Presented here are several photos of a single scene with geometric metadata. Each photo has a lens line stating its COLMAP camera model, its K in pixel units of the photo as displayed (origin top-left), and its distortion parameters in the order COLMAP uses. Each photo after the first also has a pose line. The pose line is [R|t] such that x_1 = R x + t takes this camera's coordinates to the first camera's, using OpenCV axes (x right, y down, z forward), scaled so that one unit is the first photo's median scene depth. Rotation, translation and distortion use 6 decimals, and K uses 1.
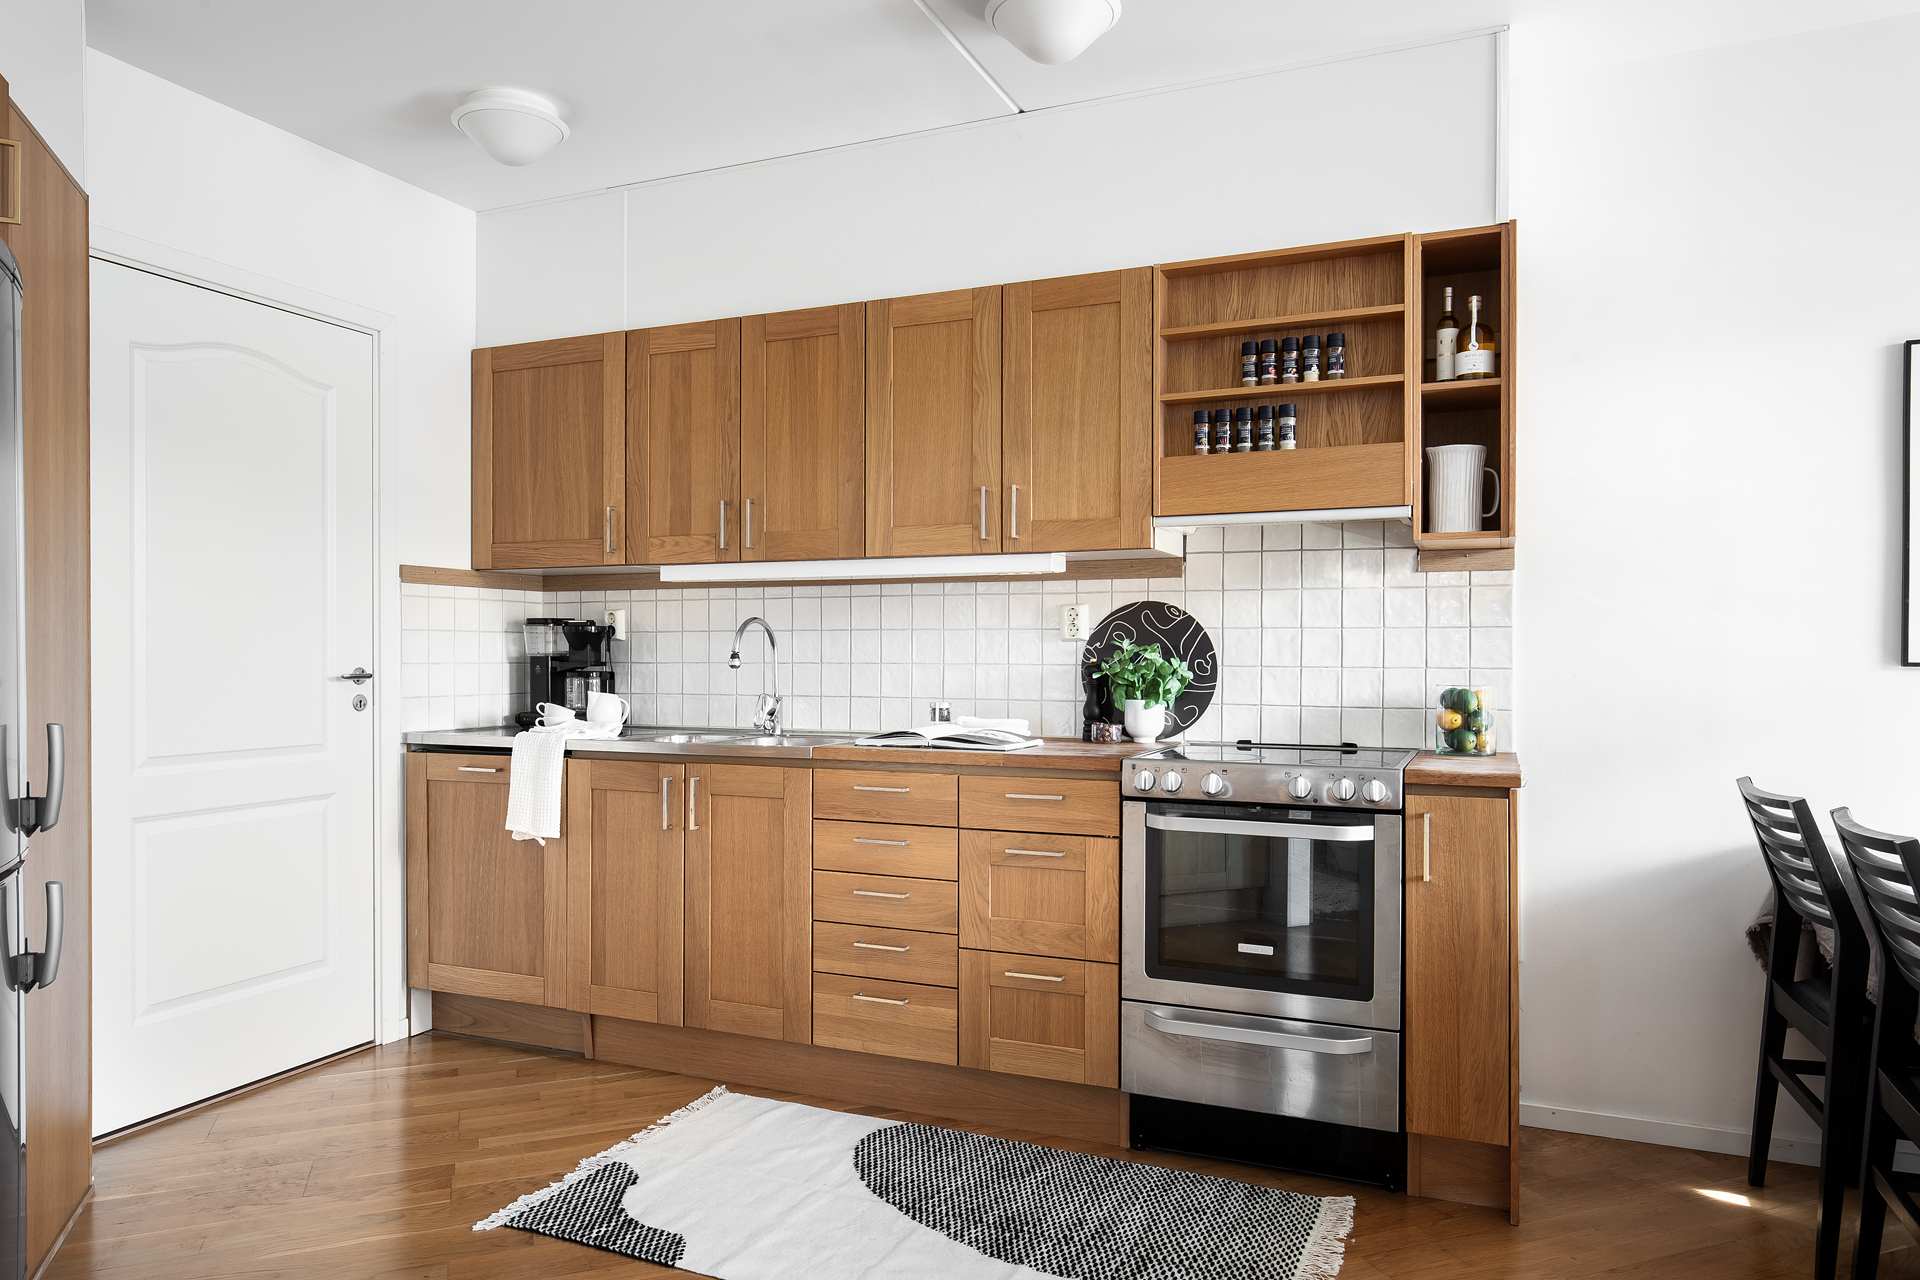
lens RADIAL K [[1284.5, 0, 960.0], [0, 1284.5, 640.0], [0, 0, 1]] dist [-0.000413, -0.001930]
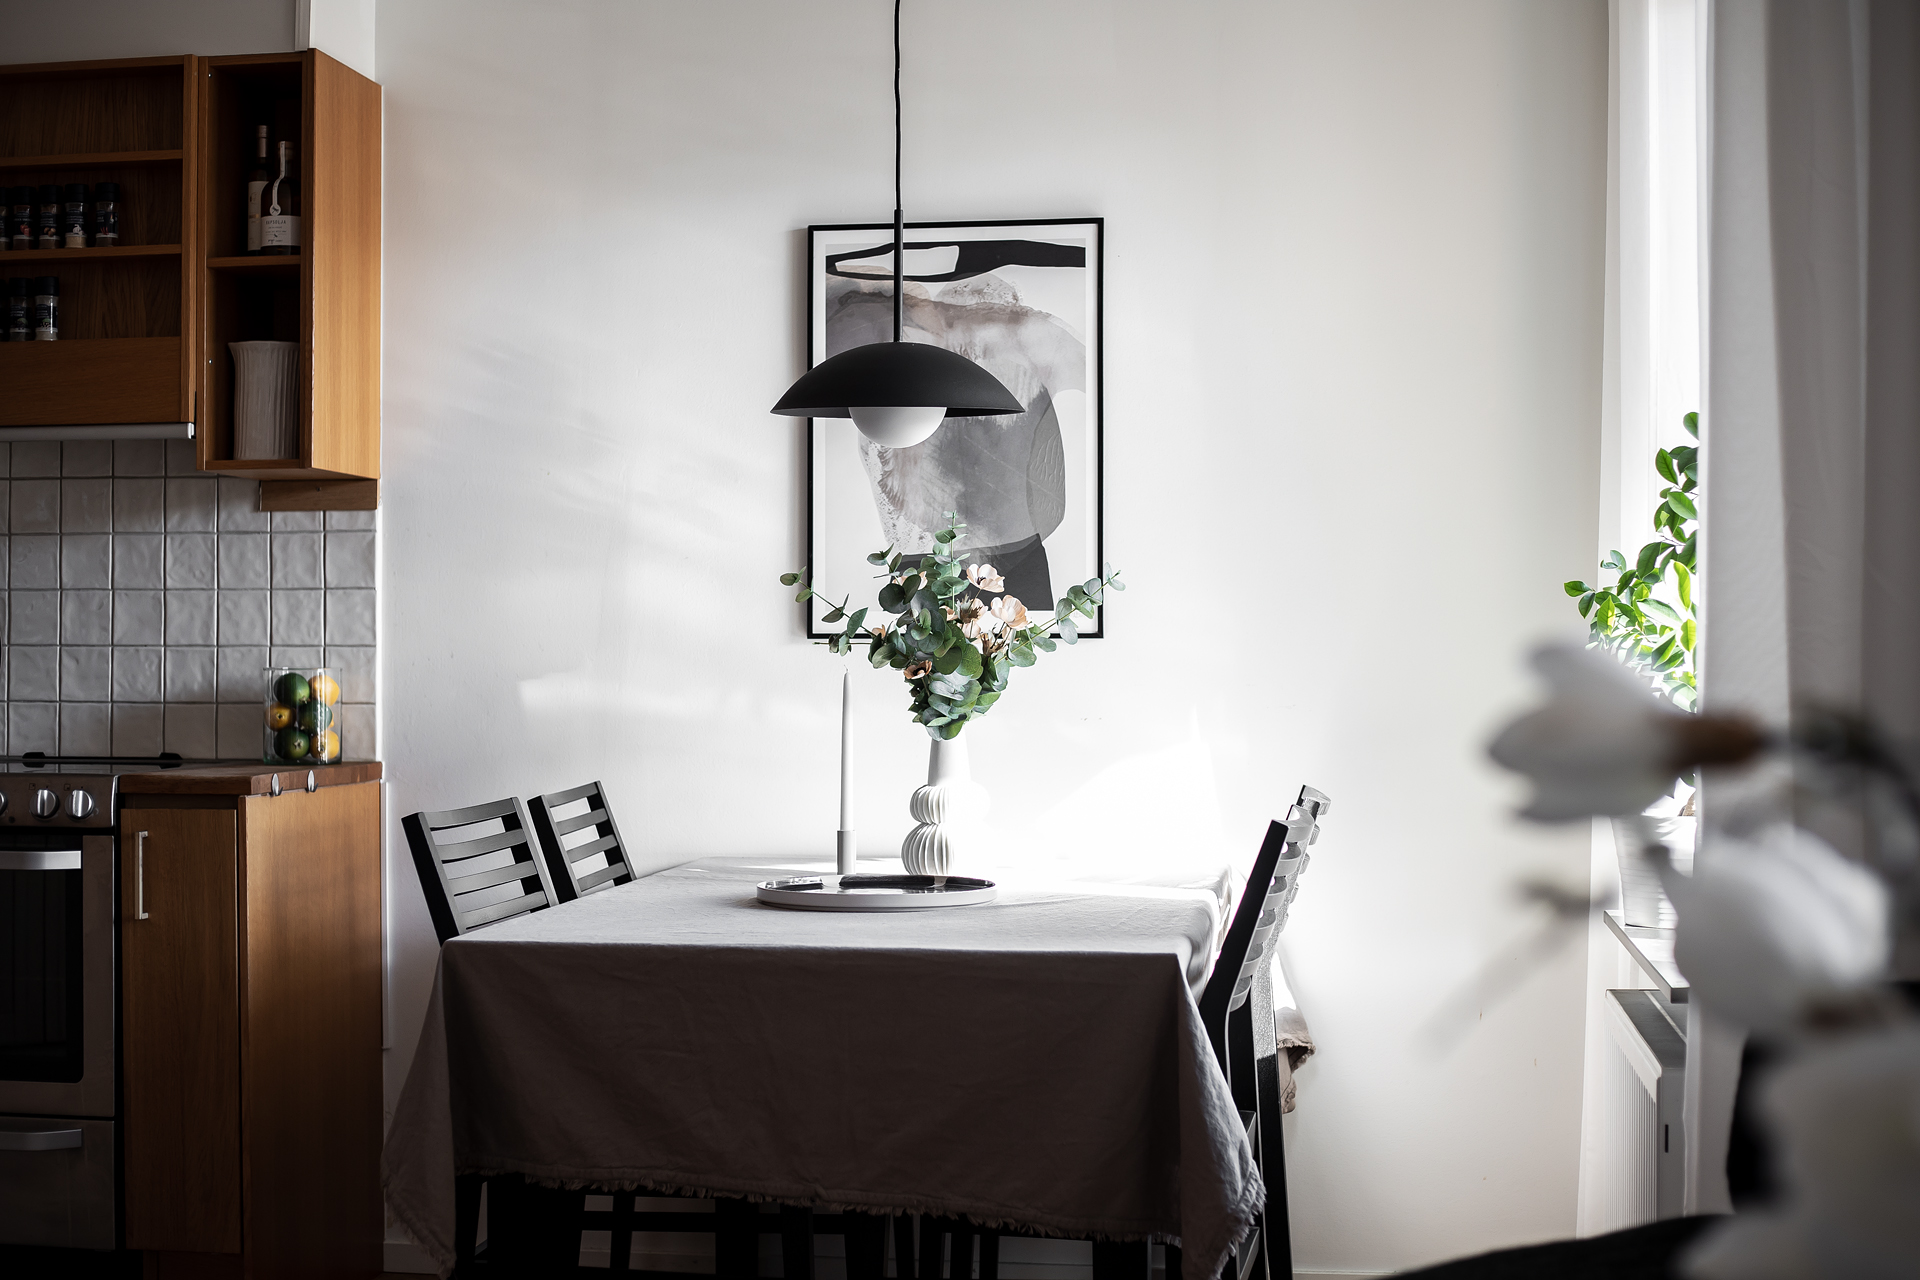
lens RADIAL K [[2757.5, 0, 960.0], [0, 2757.5, 640.0], [0, 0, 1]] dist [-0.117942, 0.051821]
pose [[0.968549, -0.000985, 0.248822, 0.373355], [-0.000474, 0.999983, 0.005800, 0.009864], [-0.248823, -0.005735, 0.968532, -0.599443]]
